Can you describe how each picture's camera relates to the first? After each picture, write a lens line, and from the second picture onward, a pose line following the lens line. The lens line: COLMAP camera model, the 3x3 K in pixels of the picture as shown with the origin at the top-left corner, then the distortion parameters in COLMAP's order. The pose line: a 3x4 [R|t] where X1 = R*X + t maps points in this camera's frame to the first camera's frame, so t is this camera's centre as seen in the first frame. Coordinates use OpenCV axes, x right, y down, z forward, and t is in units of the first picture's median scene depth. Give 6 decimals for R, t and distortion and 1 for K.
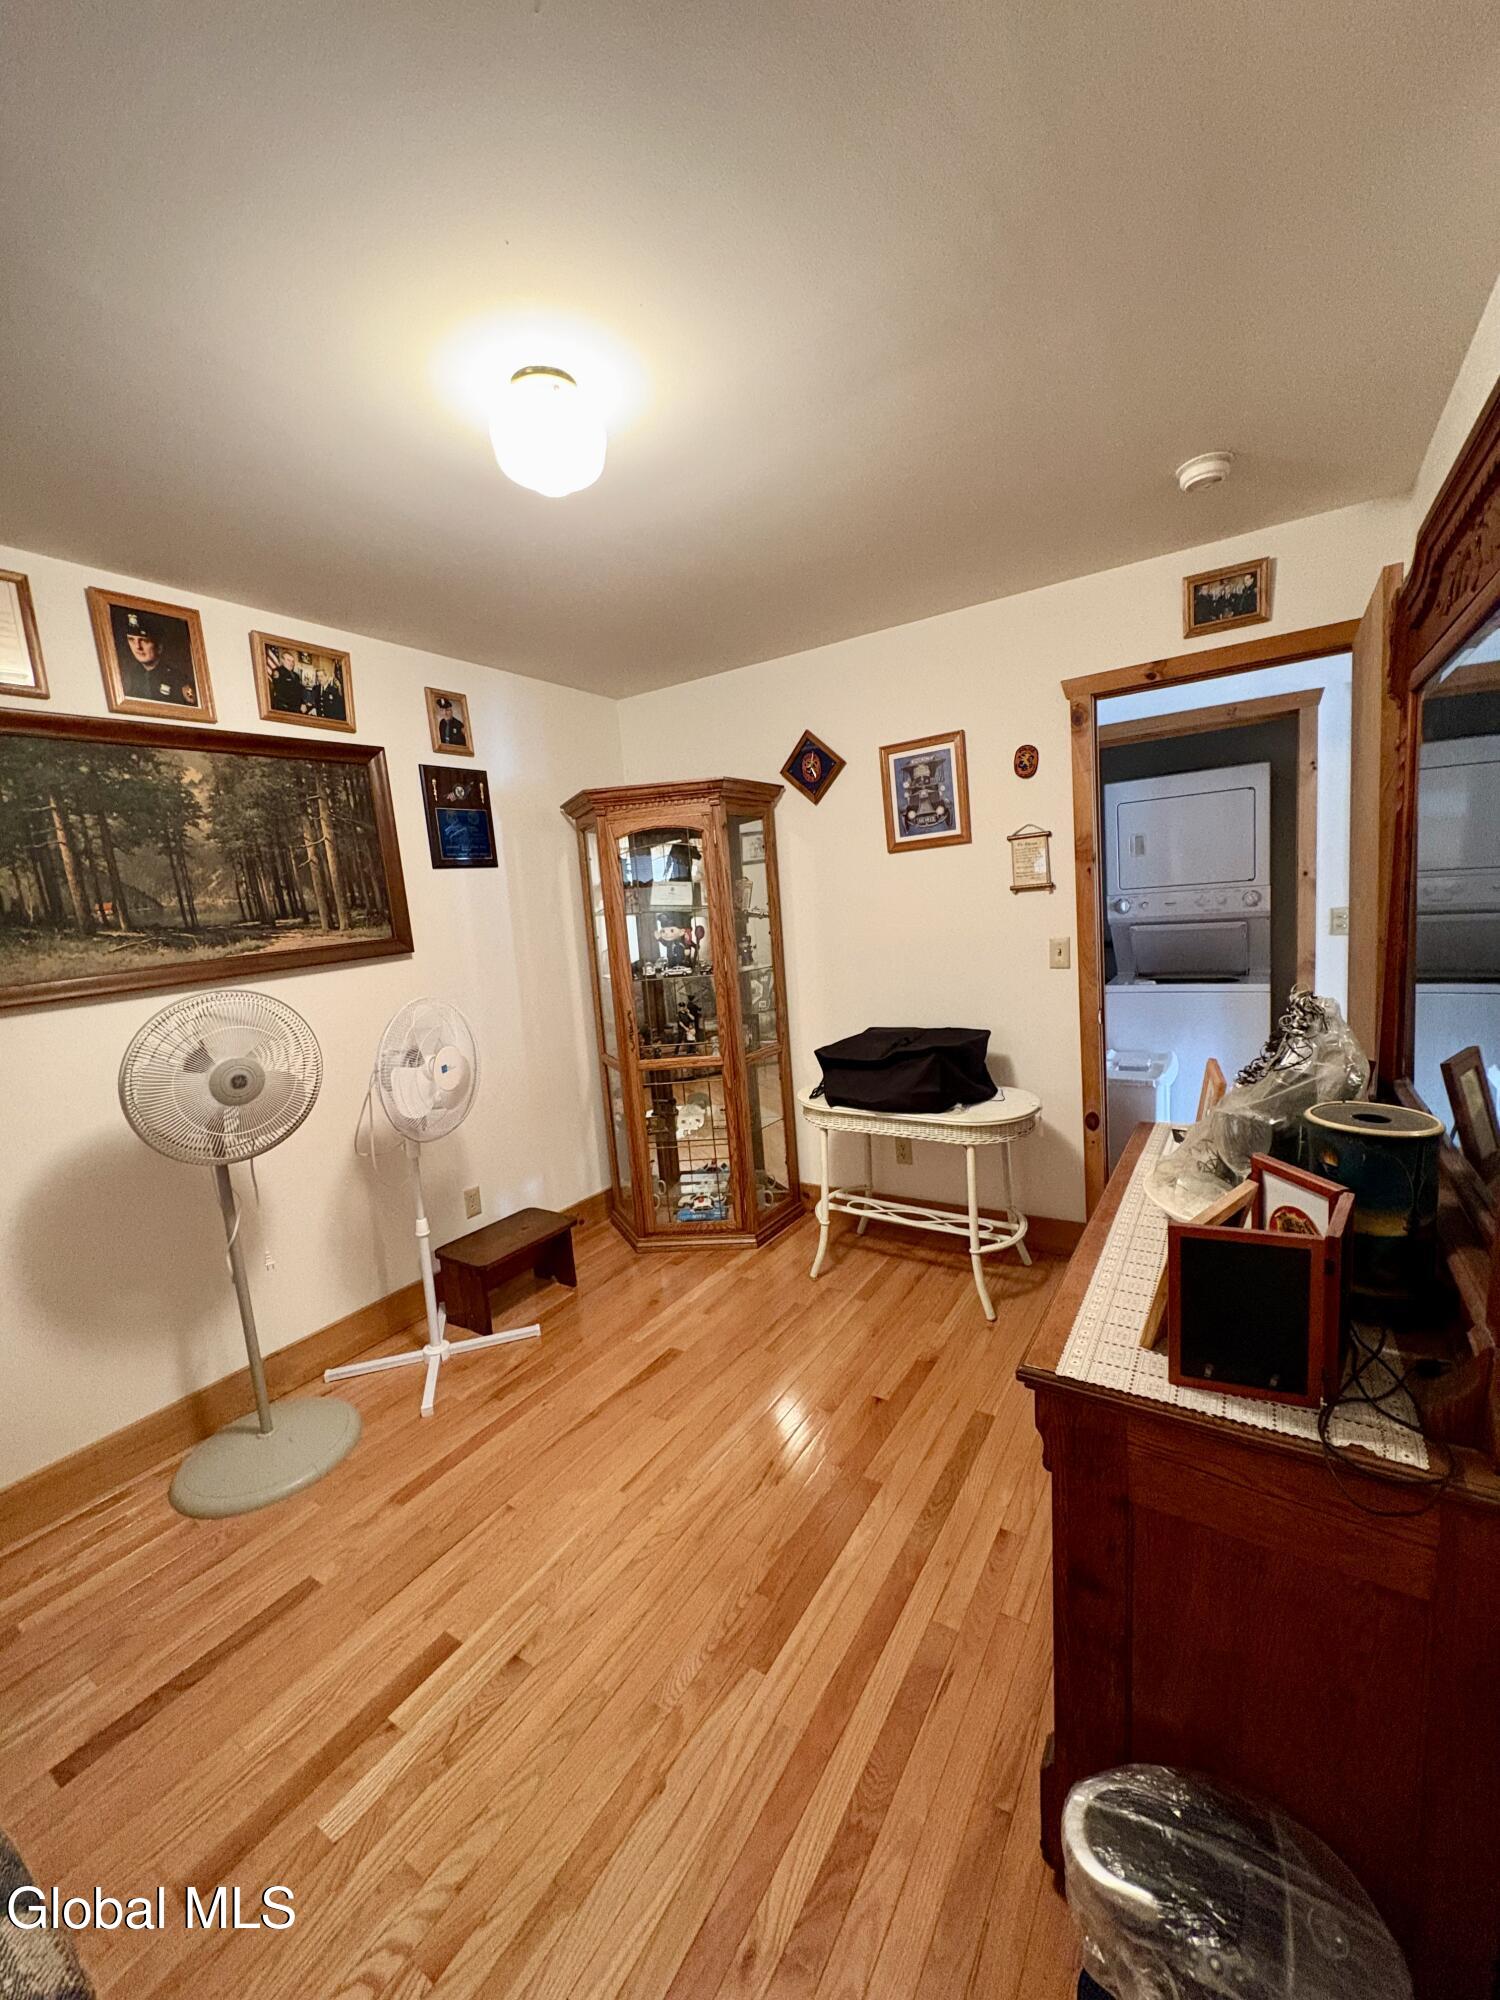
lens RADIAL K [[791.1, 0, 752.5], [0, 791.1, 996.8], [0, 0, 1]] dist [-0.002316, 0.000478]
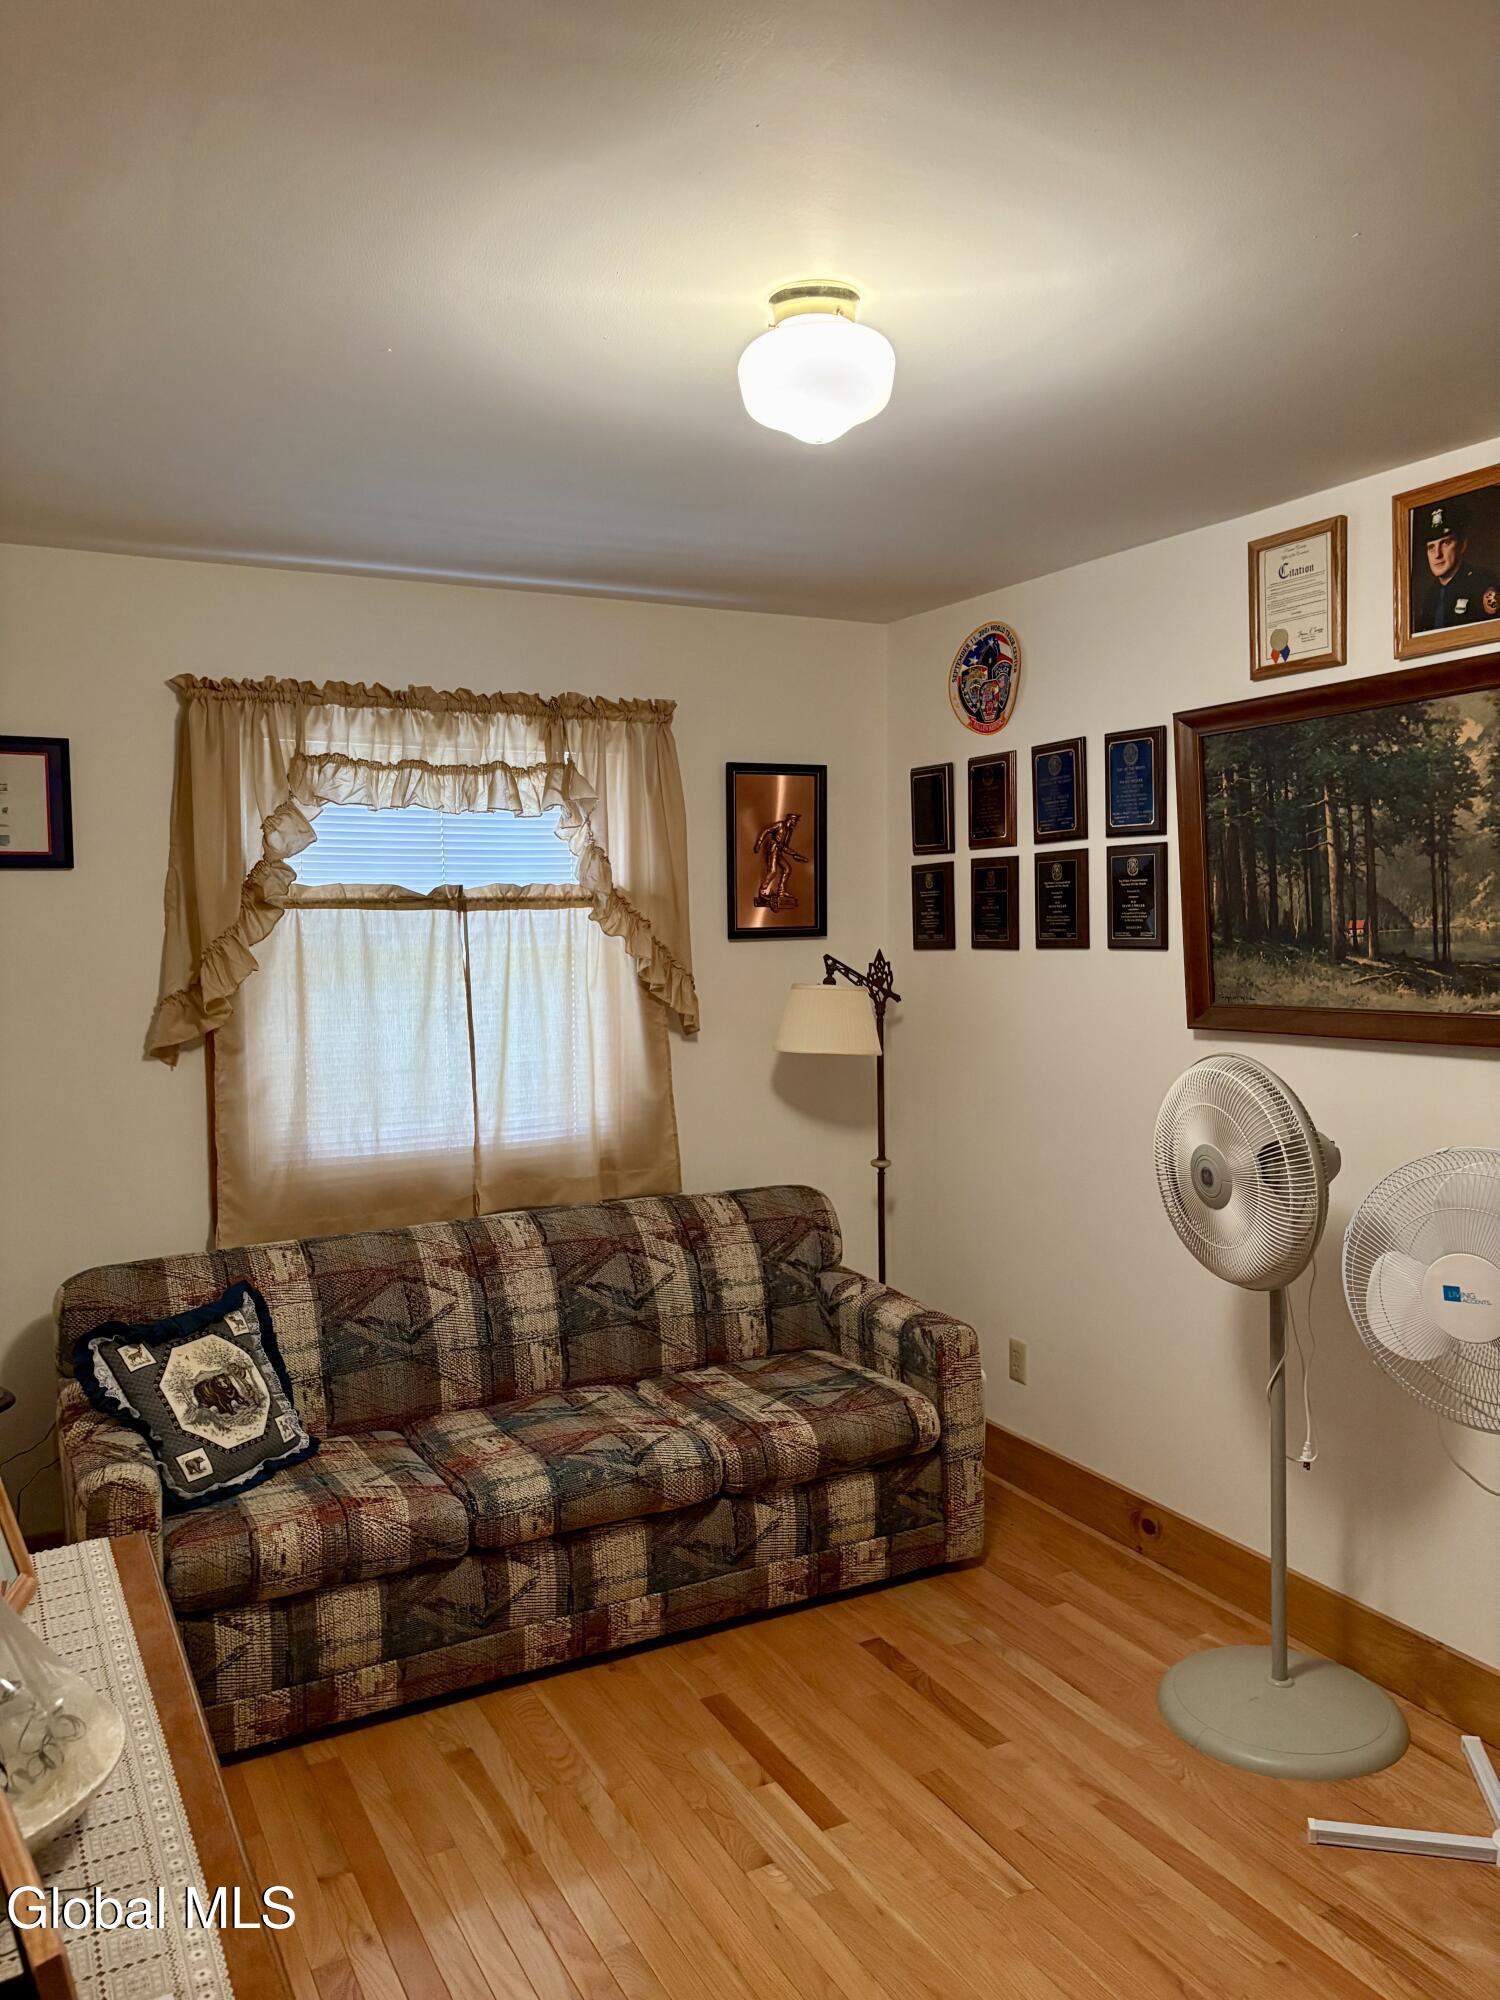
lens RADIAL K [[1508.2, 0, 752.6], [0, 1508.2, 999.7], [0, 0, 1]] dist [0.022778, -0.001697]
pose [[-0.491134, 0.139596, -0.859826, 0.716373], [-0.058208, 0.979610, 0.192292, -0.284436], [0.869137, 0.144490, -0.472994, 1.171854]]
